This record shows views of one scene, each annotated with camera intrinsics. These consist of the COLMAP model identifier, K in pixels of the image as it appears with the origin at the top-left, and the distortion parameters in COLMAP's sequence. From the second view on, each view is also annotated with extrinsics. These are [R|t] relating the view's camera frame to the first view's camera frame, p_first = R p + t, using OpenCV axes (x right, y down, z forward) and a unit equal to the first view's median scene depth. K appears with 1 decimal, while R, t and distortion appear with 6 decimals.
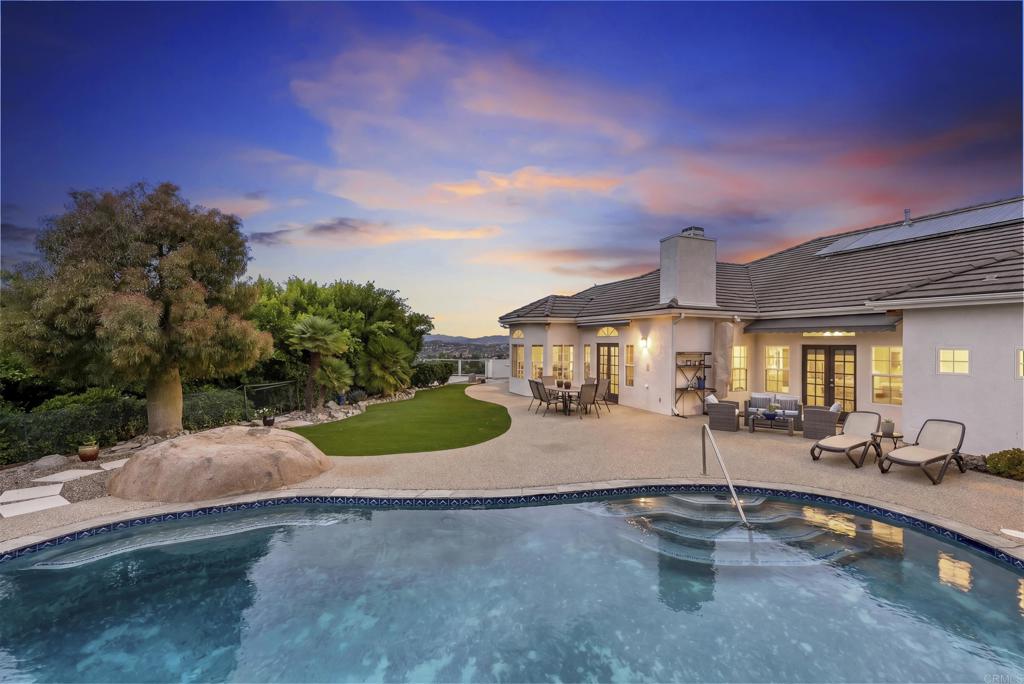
lens RADIAL K [[469.7, 0, 512.0], [0, 469.7, 342.0], [0, 0, 1]] dist [0.000623, 0.000196]
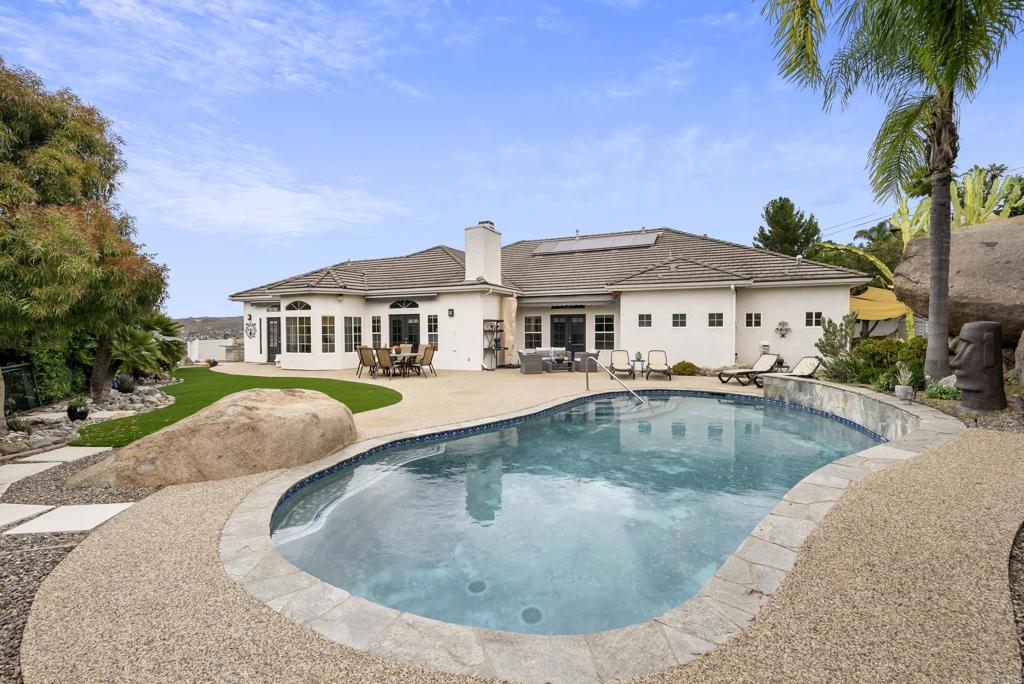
lens RADIAL K [[469.7, 0, 512.0], [0, 469.7, 342.0], [0, 0, 1]] dist [0.000623, 0.000196]
pose [[0.711705, -0.027705, 0.701932, -0.463462], [0.007723, 0.999470, 0.031618, 0.040768], [-0.702436, -0.017082, 0.711542, 0.052202]]
